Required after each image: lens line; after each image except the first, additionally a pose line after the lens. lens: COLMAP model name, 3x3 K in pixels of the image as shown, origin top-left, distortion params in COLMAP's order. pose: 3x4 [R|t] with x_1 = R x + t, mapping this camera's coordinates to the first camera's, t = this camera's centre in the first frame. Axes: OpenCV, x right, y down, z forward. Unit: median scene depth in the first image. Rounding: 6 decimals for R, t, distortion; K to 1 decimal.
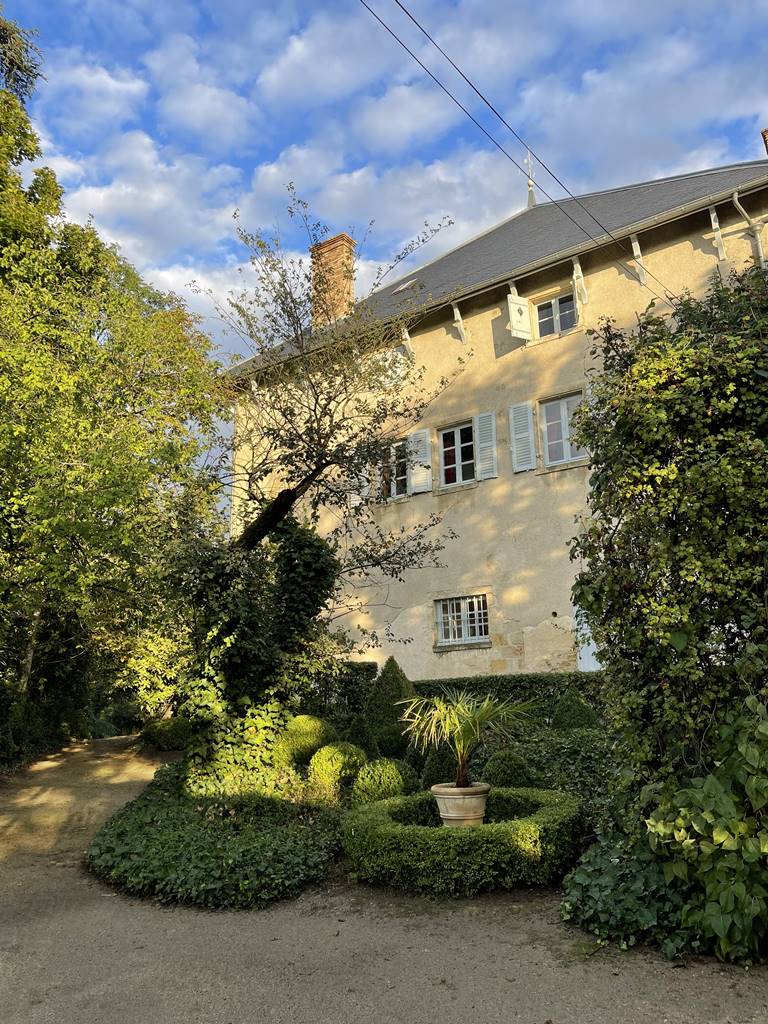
lens RADIAL K [[740.6, 0, 384.0], [0, 740.6, 512.0], [0, 0, 1]] dist [-0.002692, -0.000193]
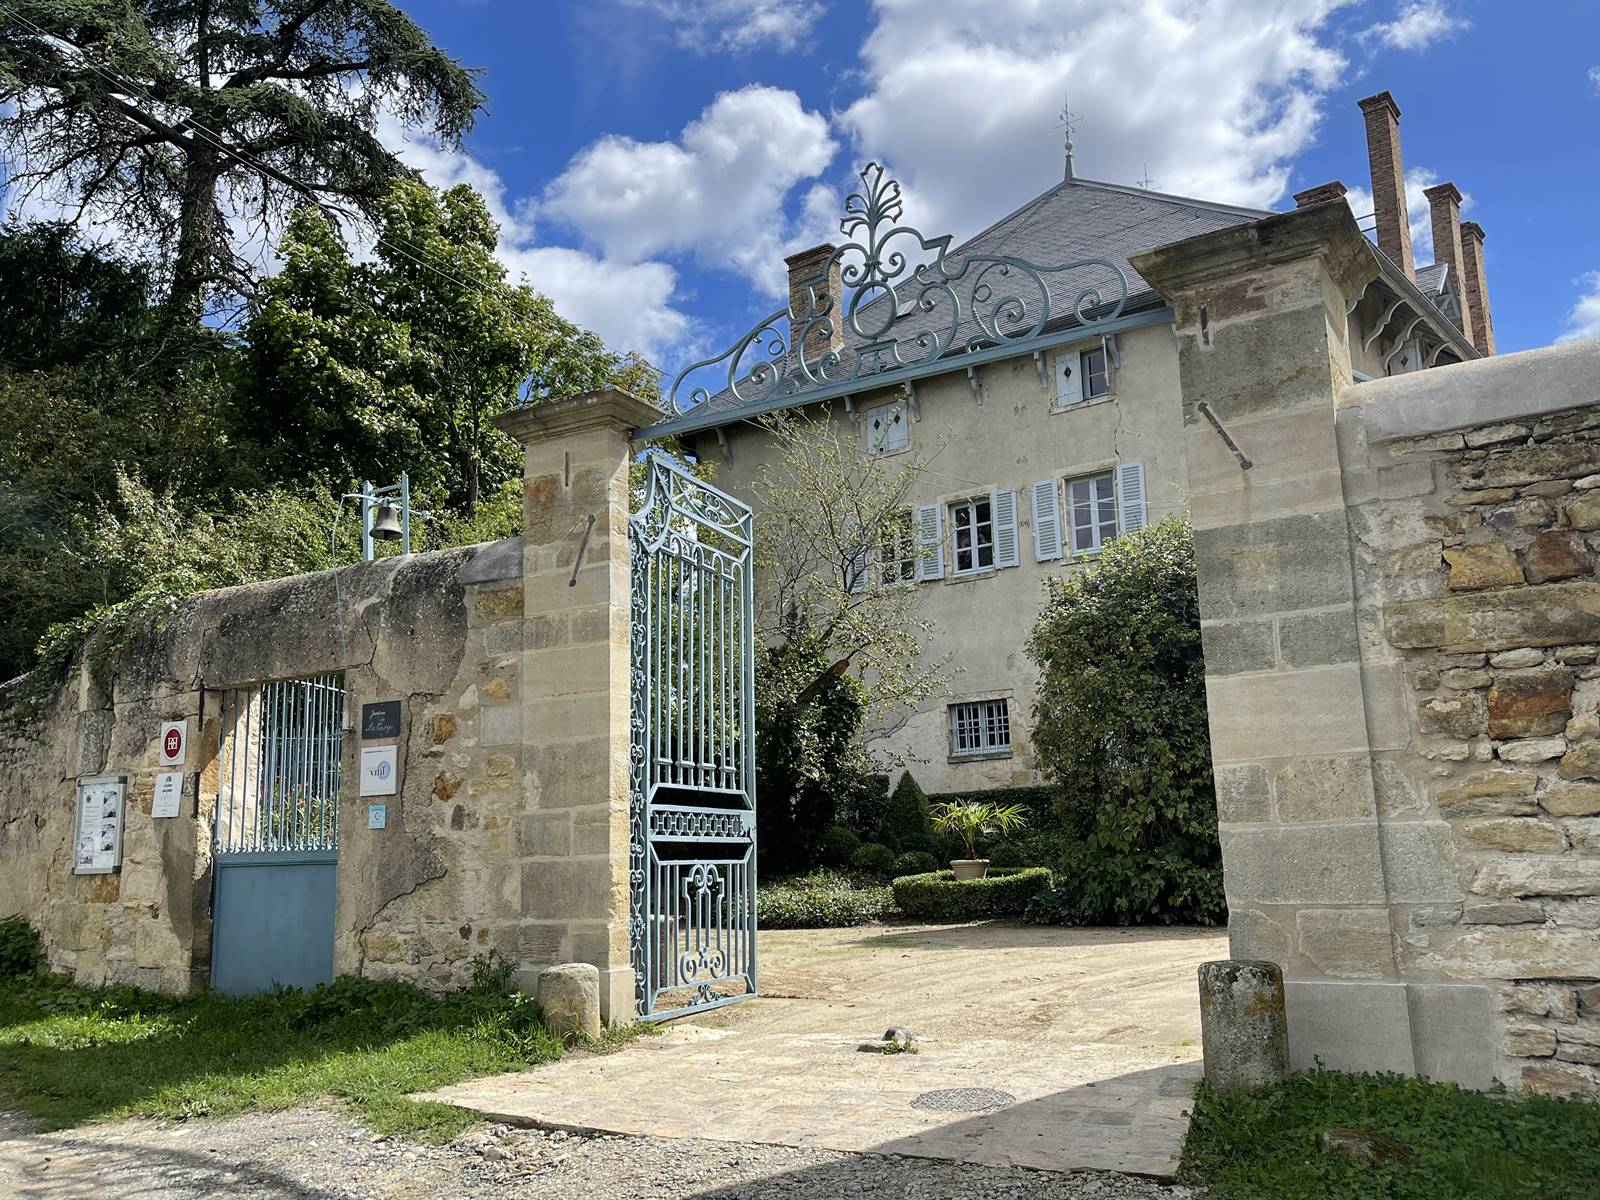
lens RADIAL K [[1548.1, 0, 800.0], [0, 1548.1, 600.0], [0, 0, 1]] dist [0.009749, 0.001094]
pose [[0.999475, -0.020007, -0.025484, -0.059585], [0.022213, 0.995744, 0.089444, -0.176042], [0.023586, -0.089963, 0.995666, -0.836006]]
